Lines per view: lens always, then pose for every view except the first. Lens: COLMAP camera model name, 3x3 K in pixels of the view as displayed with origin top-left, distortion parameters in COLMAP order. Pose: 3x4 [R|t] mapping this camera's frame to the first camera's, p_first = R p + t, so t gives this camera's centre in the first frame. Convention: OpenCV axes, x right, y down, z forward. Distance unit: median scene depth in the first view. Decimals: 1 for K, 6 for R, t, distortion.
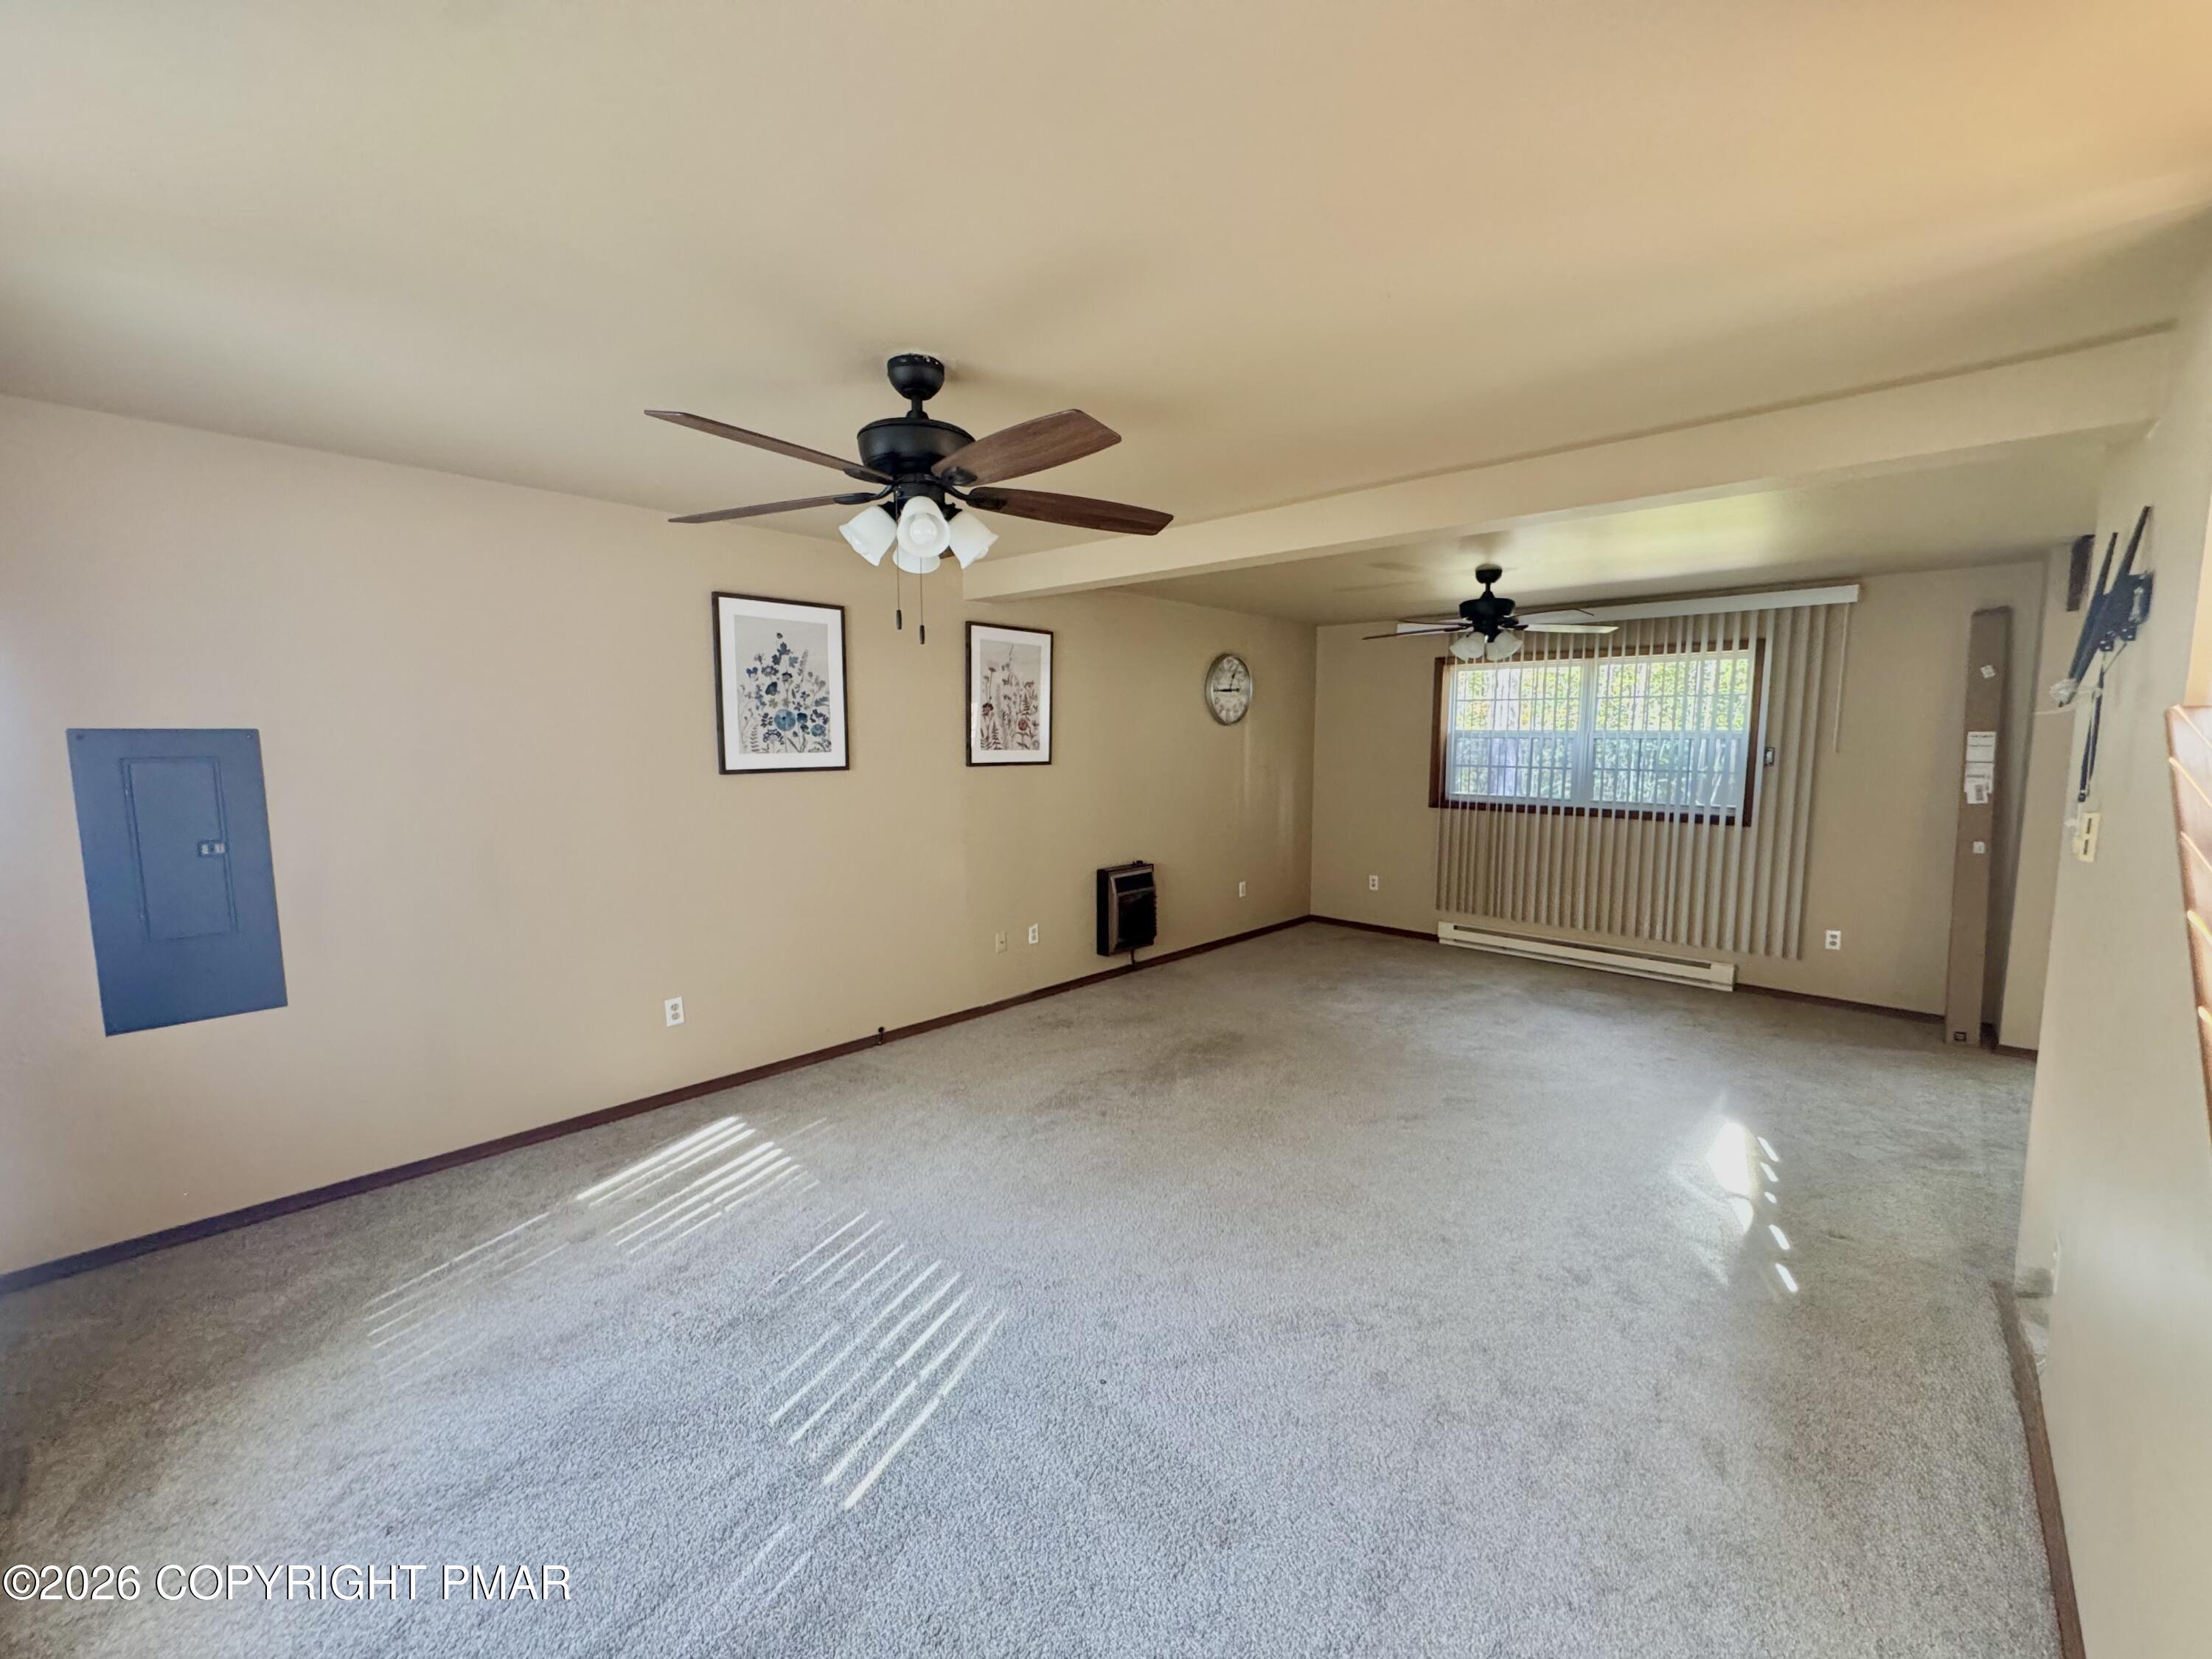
lens RADIAL K [[884.1, 0, 1099.8], [0, 884.1, 822.2], [0, 0, 1]] dist [-0.002473, -0.000104]
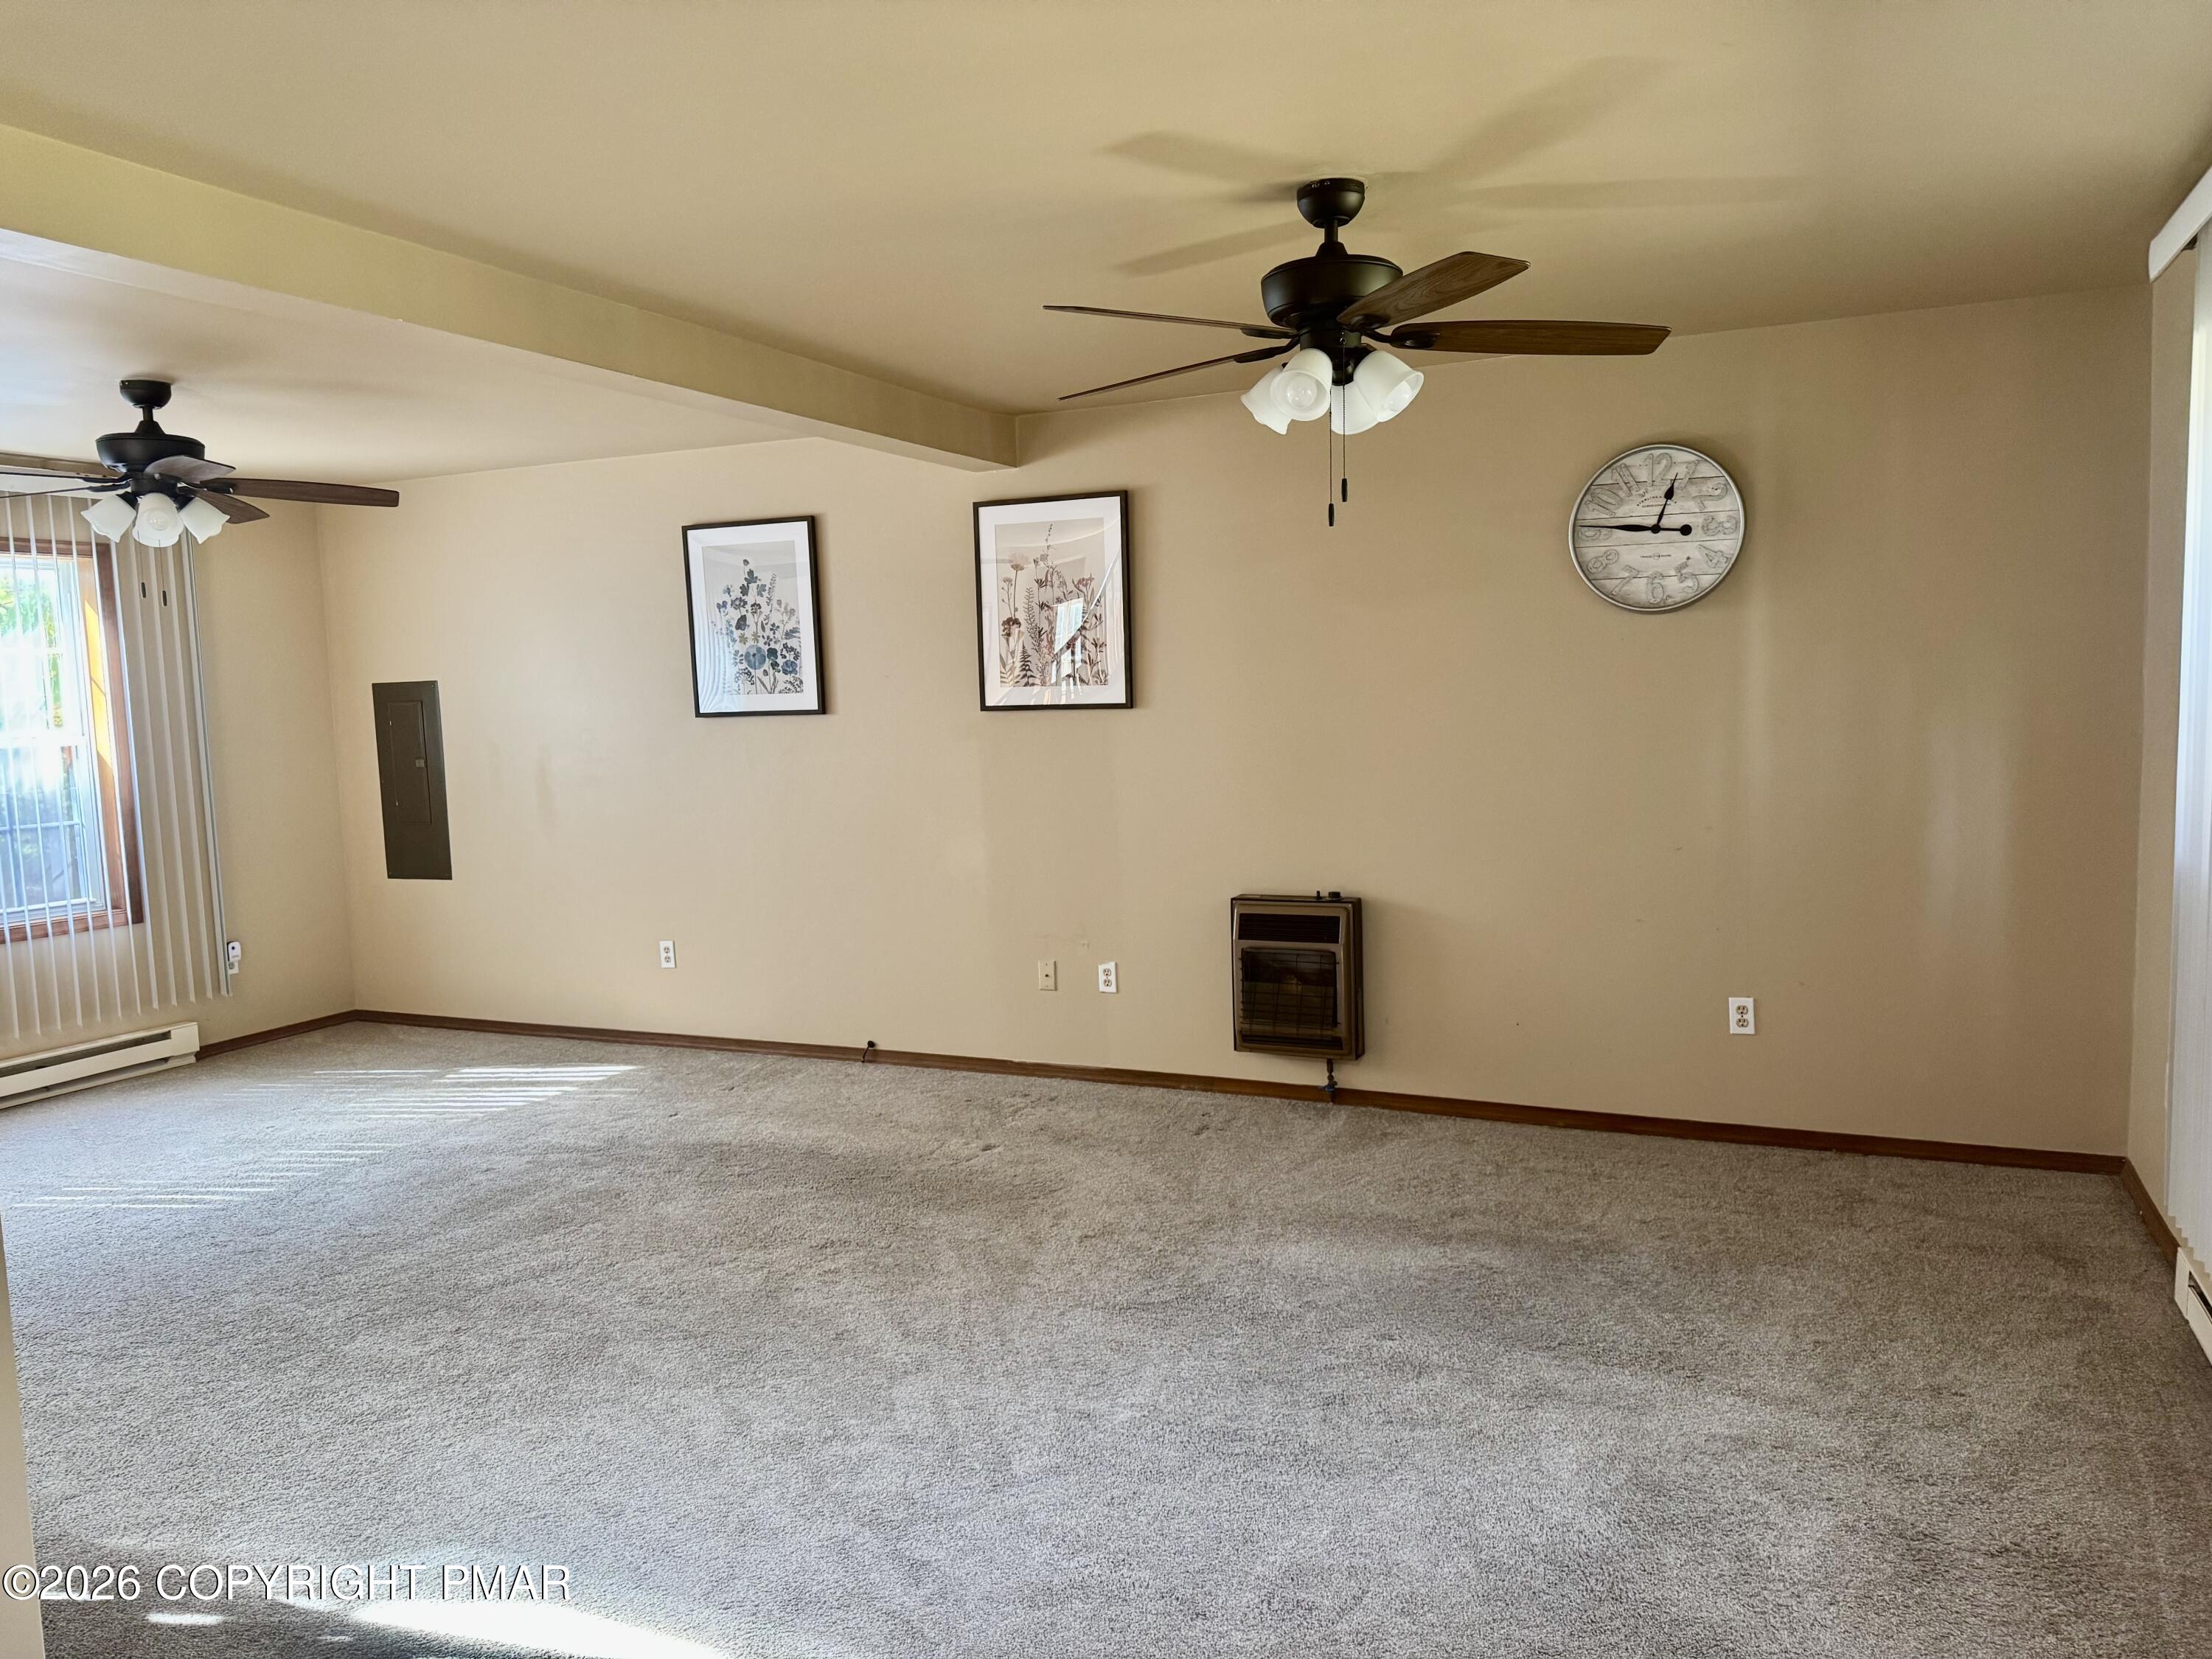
lens RADIAL K [[1551.6, 0, 1113.6], [0, 1551.6, 843.2], [0, 0, 1]] dist [0.056723, -0.062544]
pose [[0.331181, 0.080233, -0.940150, 1.236422], [-0.062700, 0.996047, 0.062916, -0.049894], [0.941482, 0.038111, 0.334902, 0.813771]]
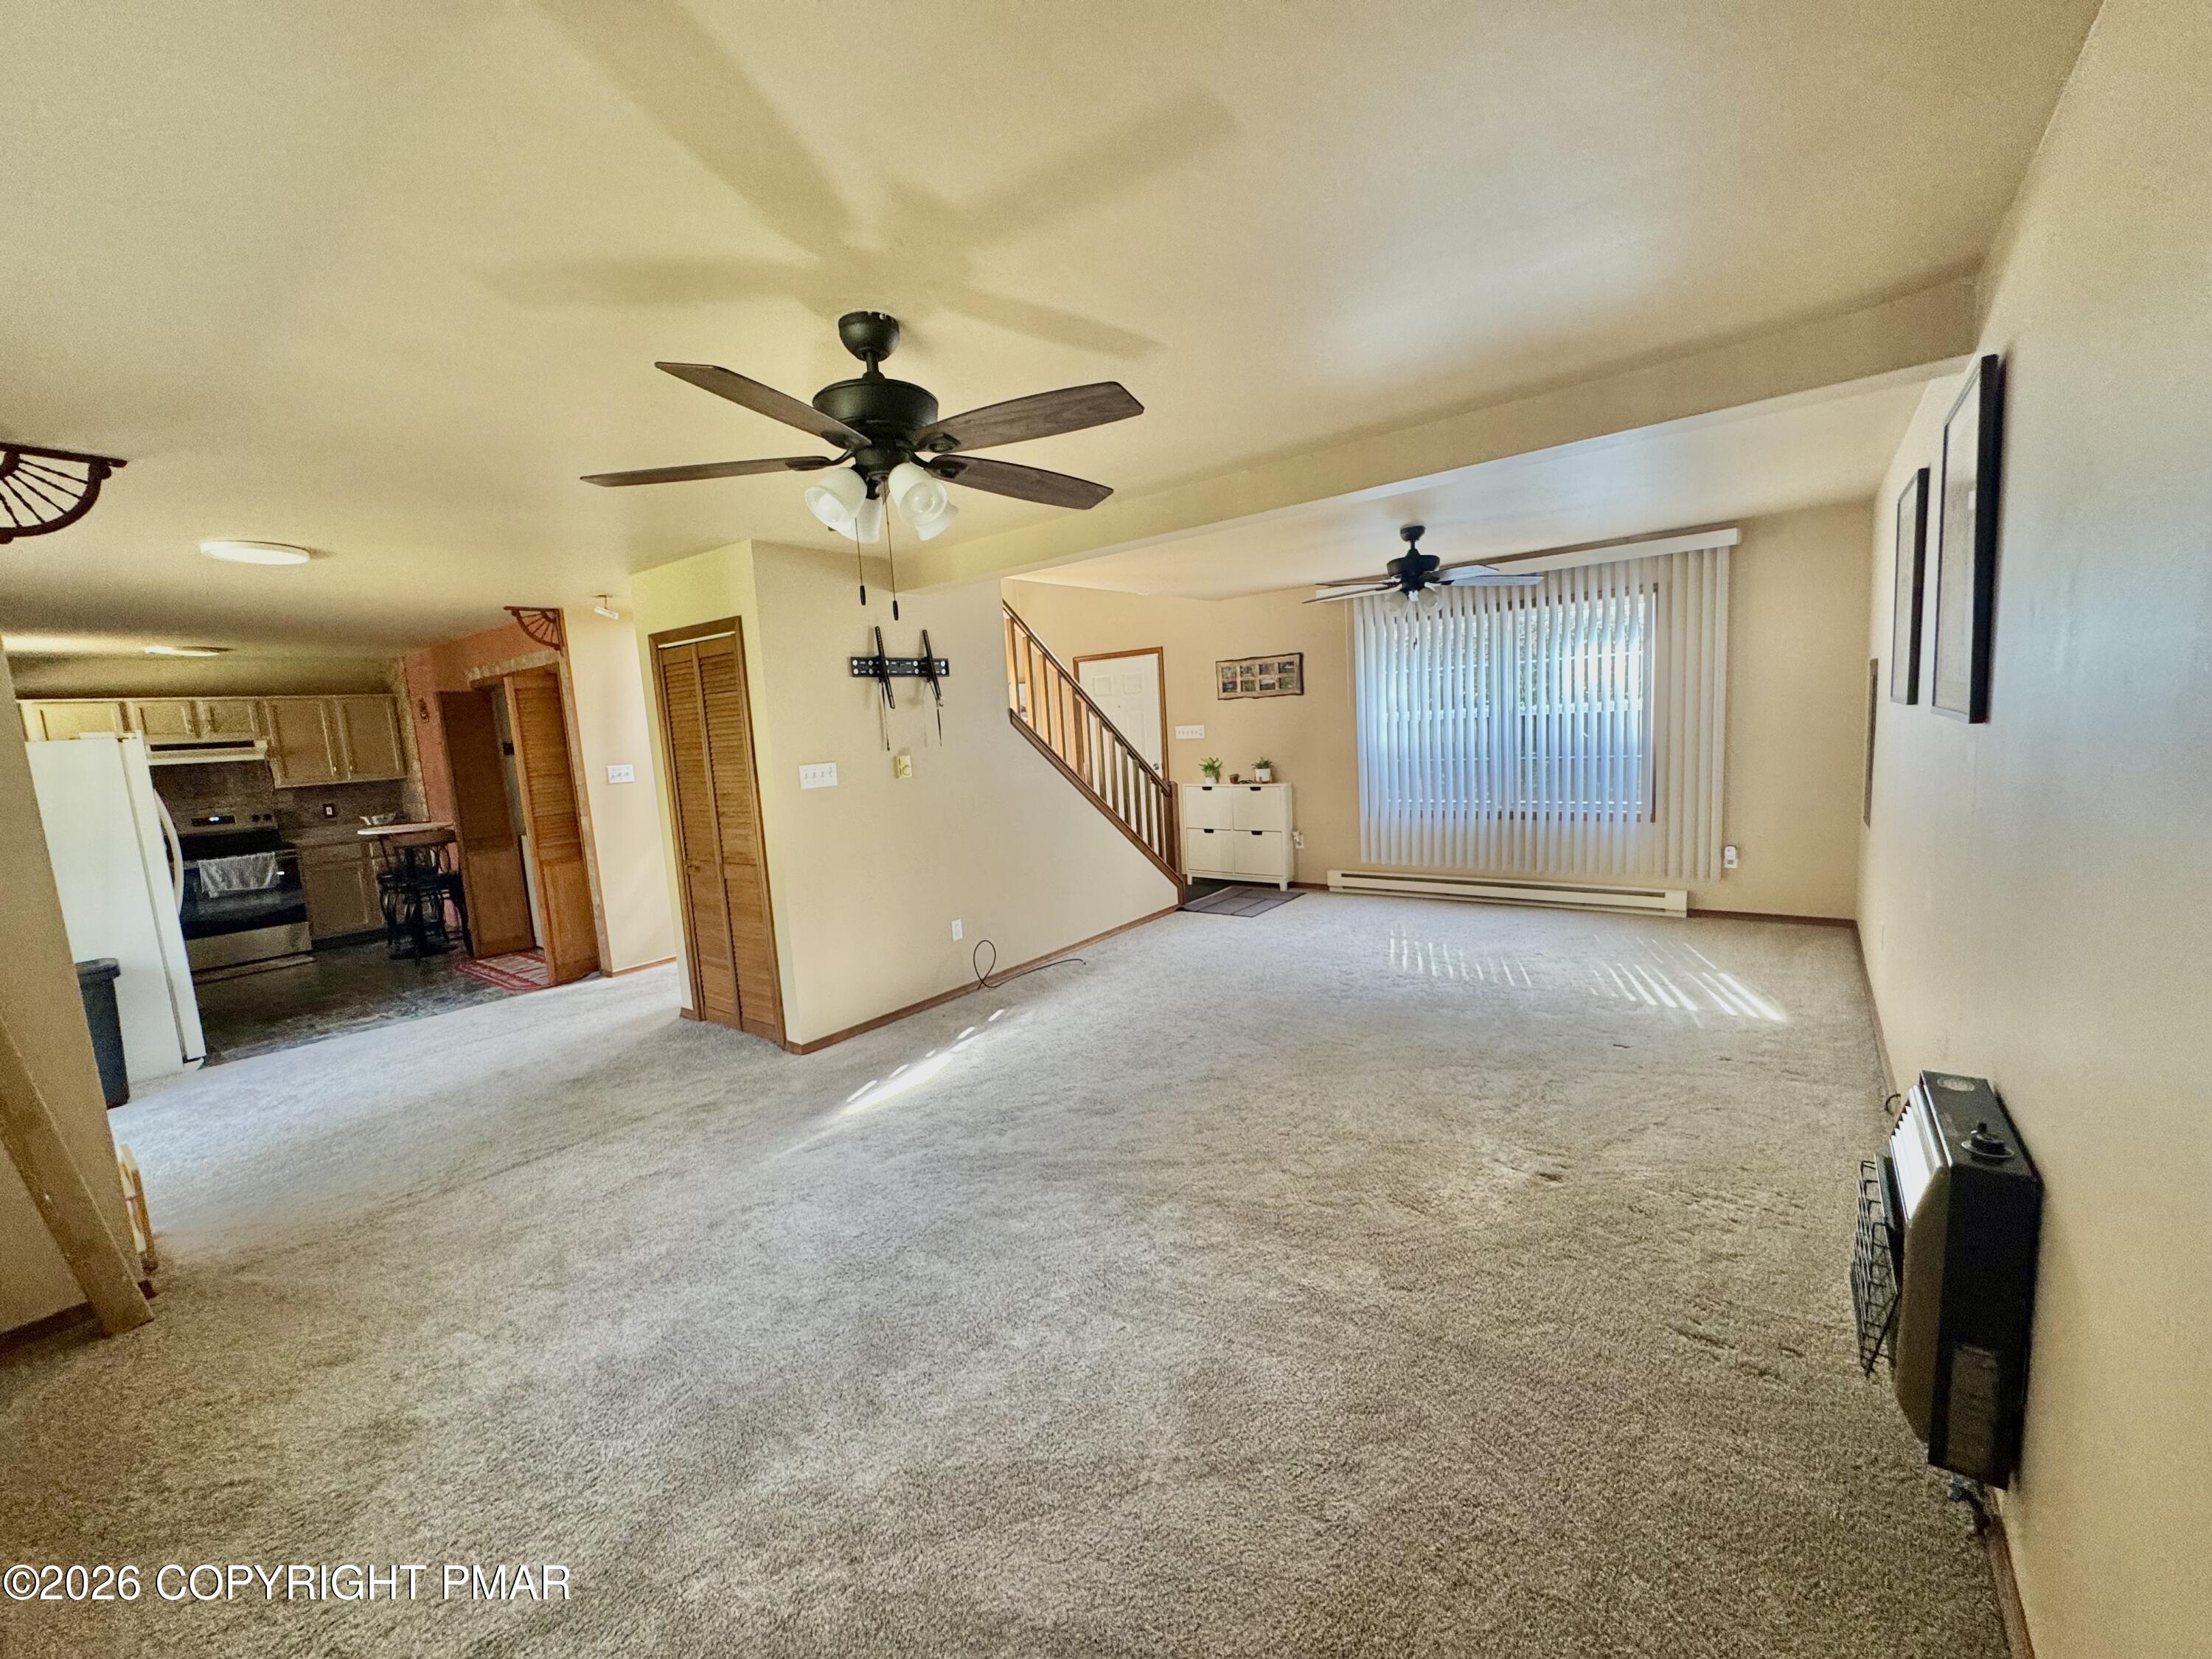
lens RADIAL K [[884.1, 0, 1096.5], [0, 884.1, 834.4], [0, 0, 1]] dist [-0.002473, -0.000104]
pose [[-0.992455, 0.071195, -0.099821, 0.462139], [0.046934, 0.972731, 0.227137, -0.156165], [0.113270, 0.220738, -0.968733, 1.715317]]
